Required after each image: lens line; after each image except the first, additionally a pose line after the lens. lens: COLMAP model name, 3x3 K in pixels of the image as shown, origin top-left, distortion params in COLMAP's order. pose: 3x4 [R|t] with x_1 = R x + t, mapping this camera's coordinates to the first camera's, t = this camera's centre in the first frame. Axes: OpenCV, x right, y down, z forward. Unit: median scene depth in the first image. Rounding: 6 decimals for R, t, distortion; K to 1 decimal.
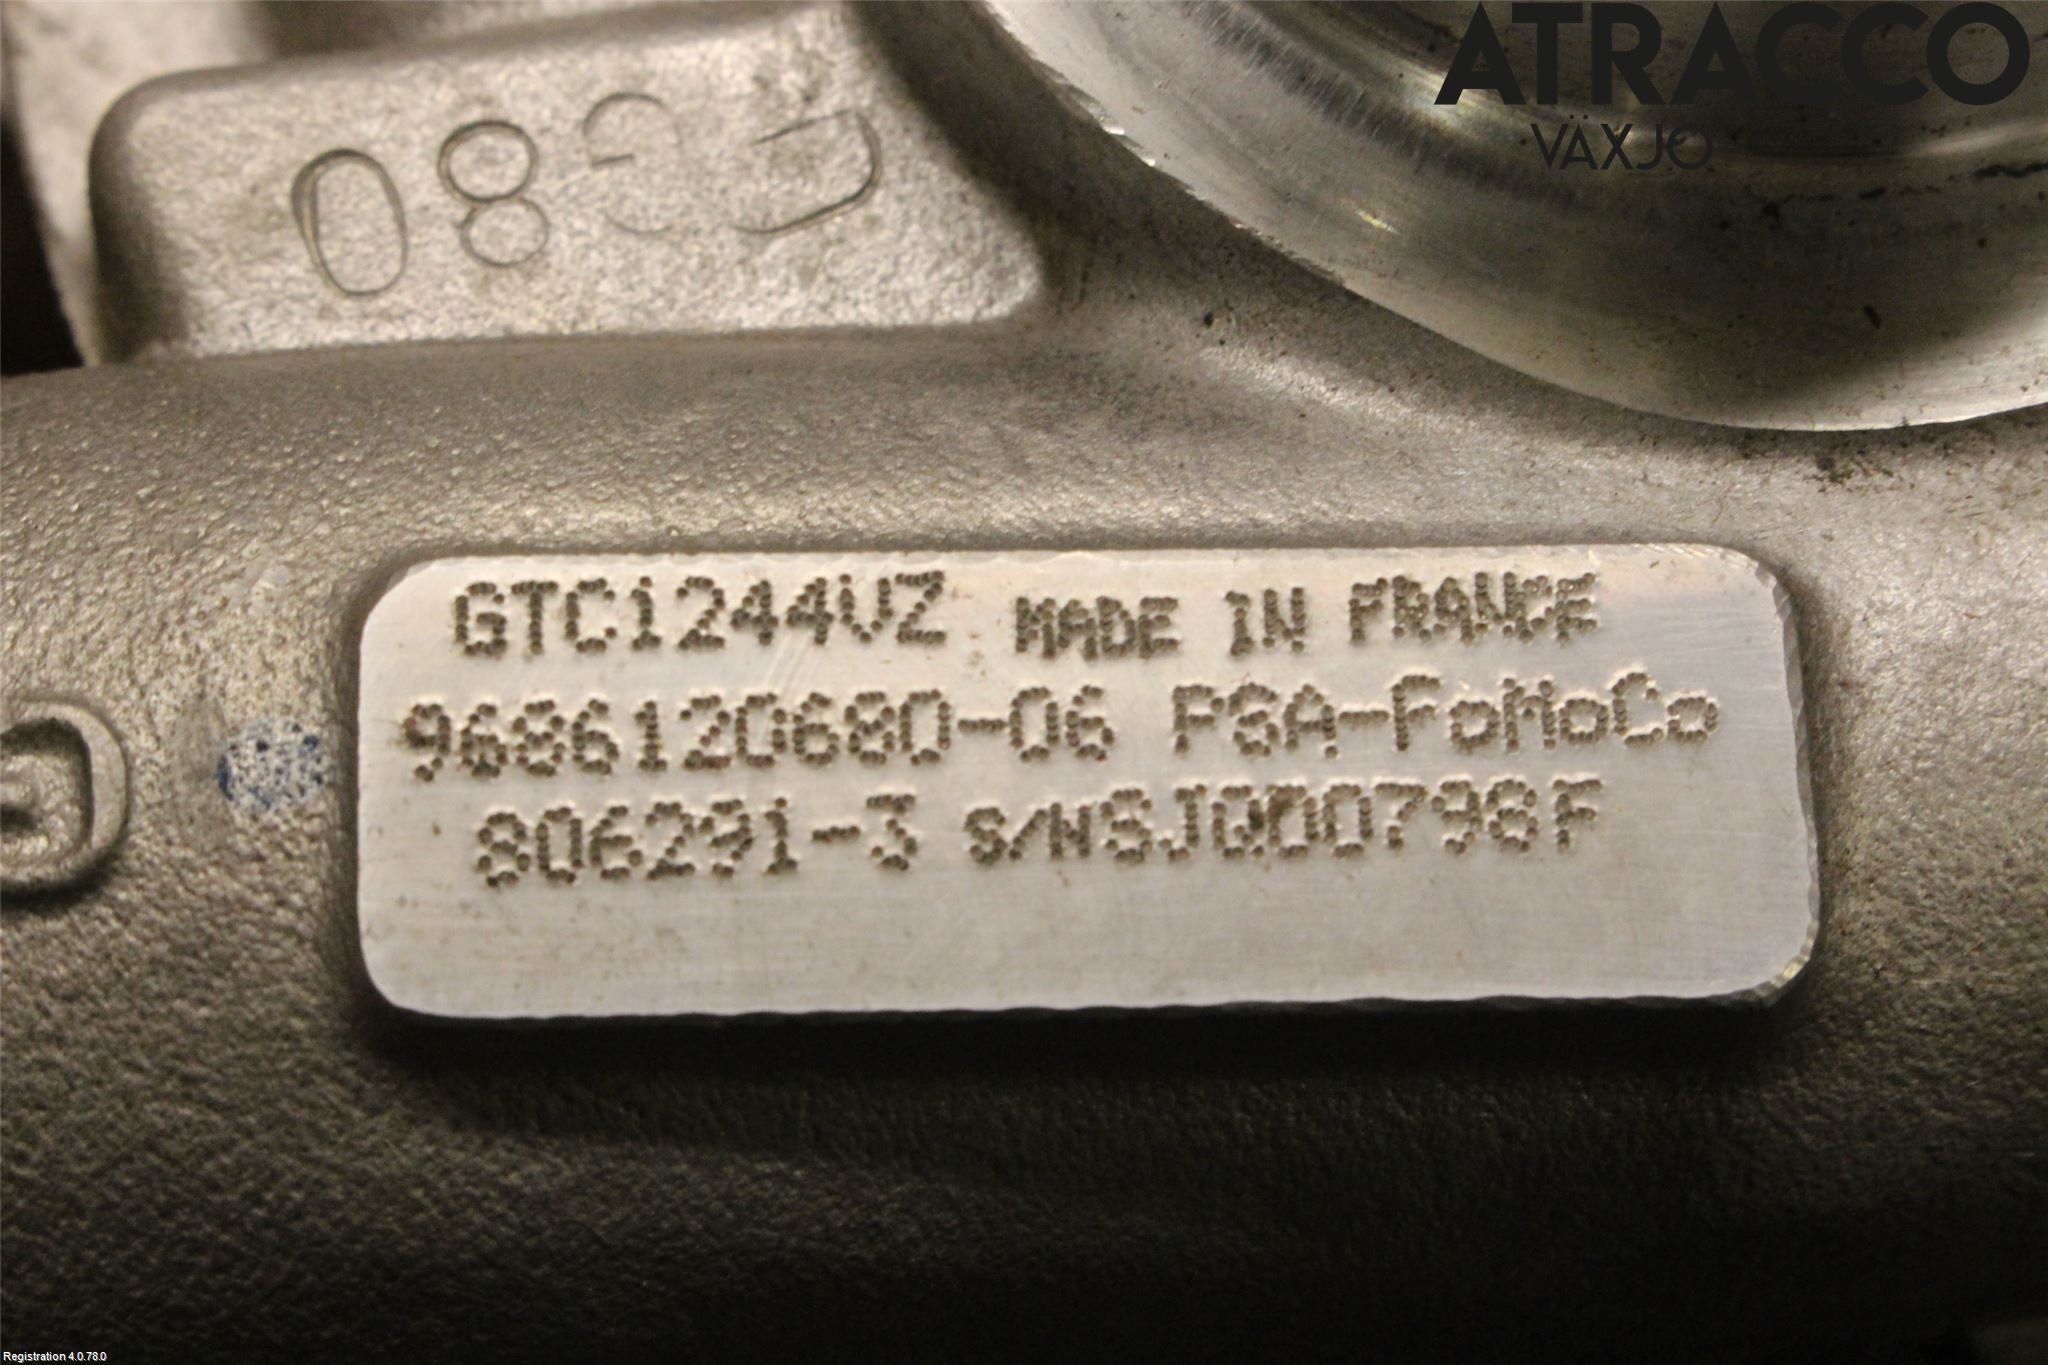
lens RADIAL K [[4899.5, 0, 1017.2], [0, 4899.5, 671.8], [0, 0, 1]] dist [-0.051972, 0.000000]
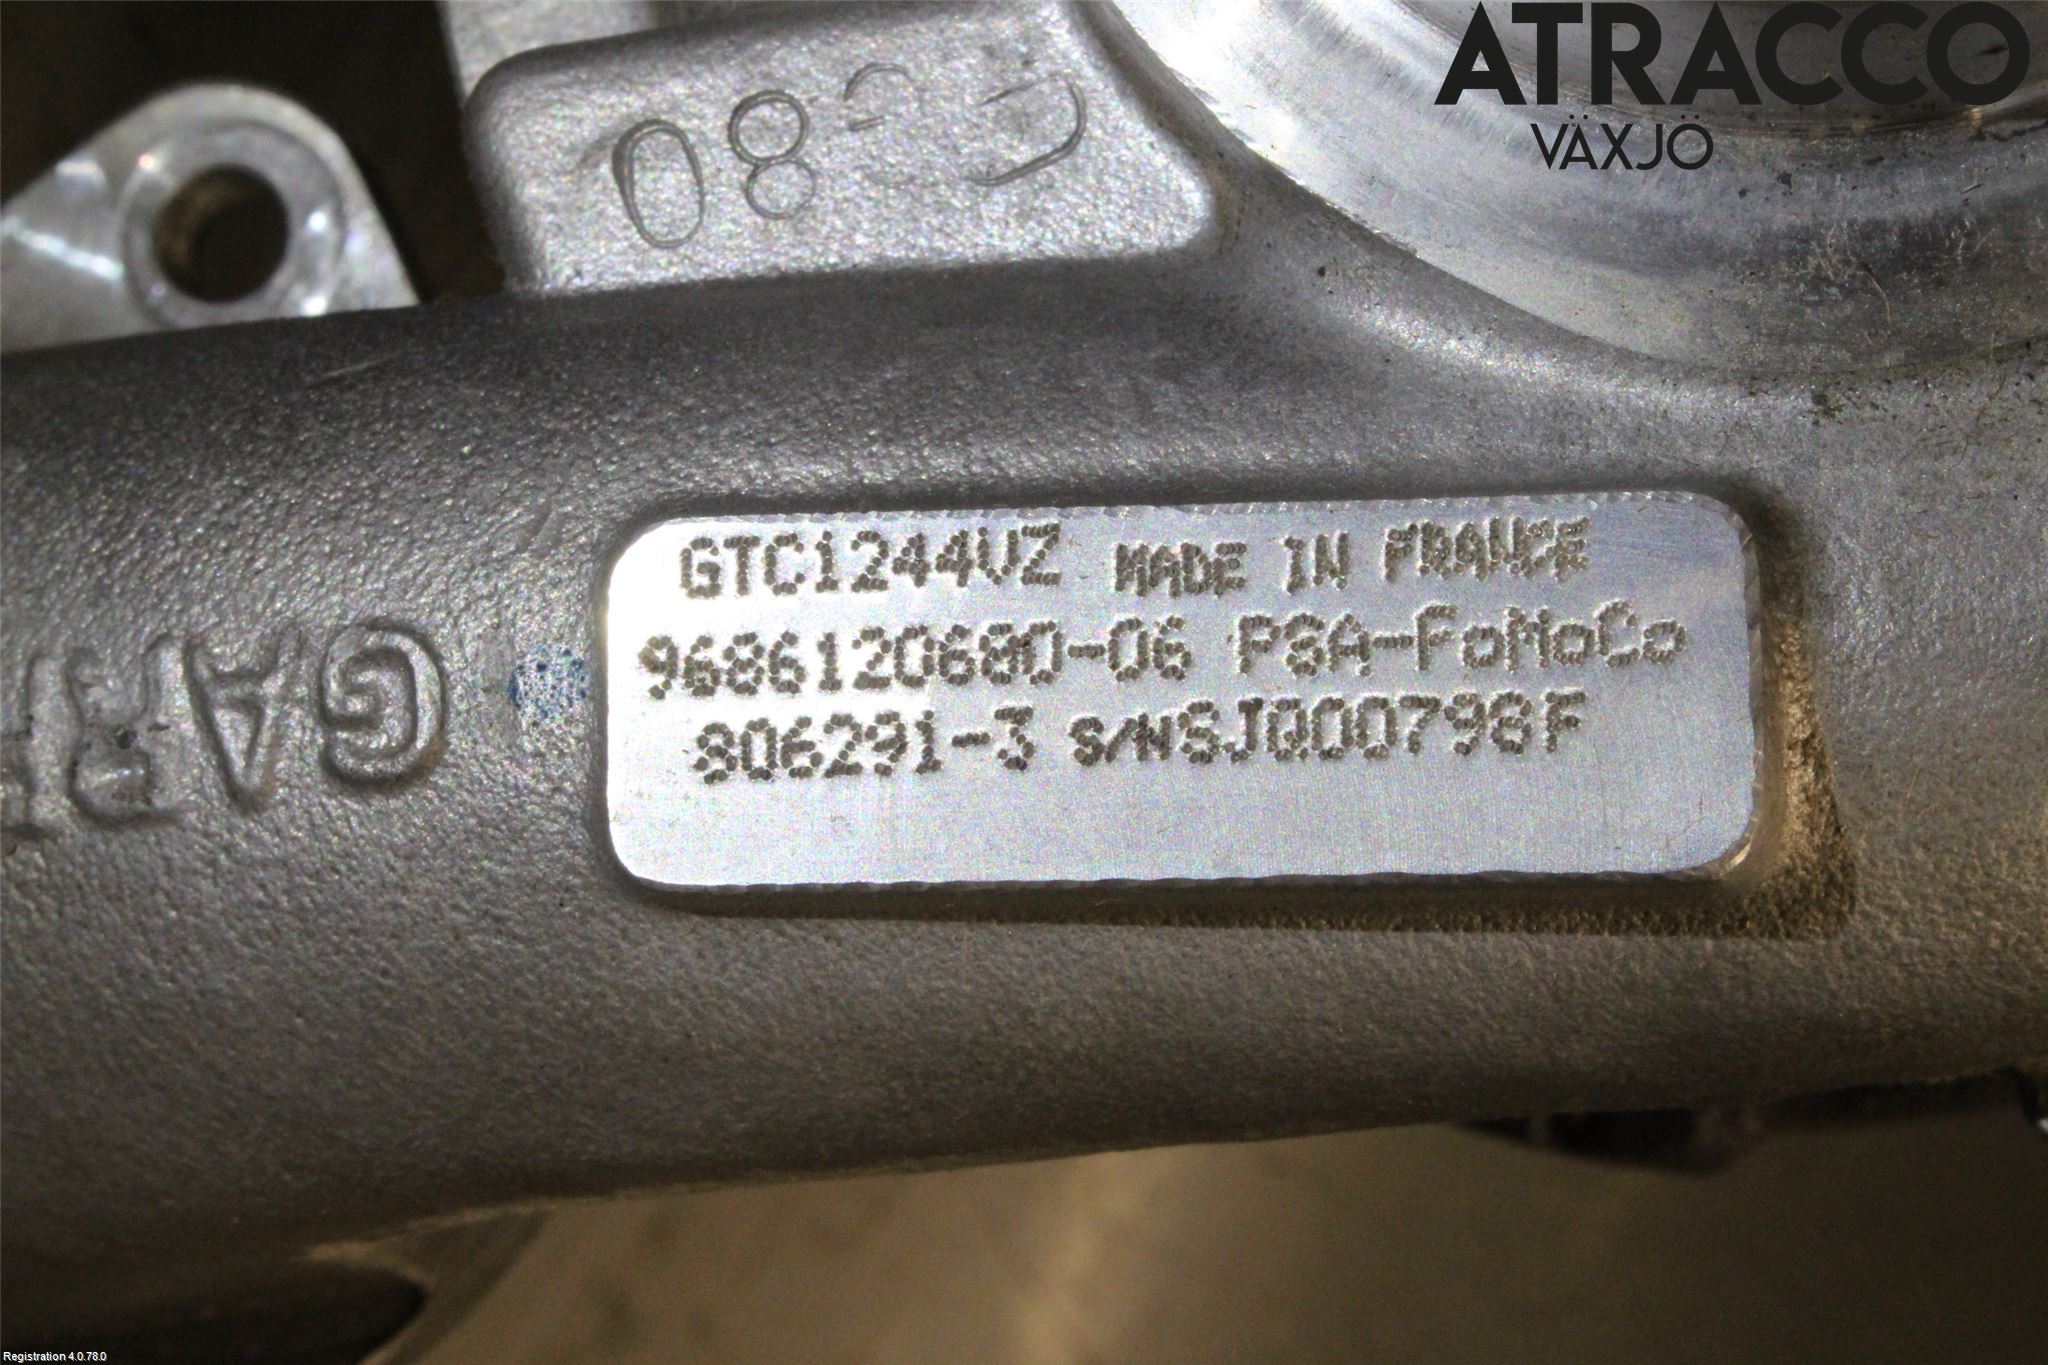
lens RADIAL K [[4899.5, 0, 1029.6], [0, 4899.5, 691.4], [0, 0, 1]] dist [-0.051972, 0.000000]
pose [[0.971514, 0.009880, -0.236775, 0.275427], [0.036087, 0.981311, 0.189016, -0.216408], [0.234217, -0.192177, 0.953001, -0.205421]]
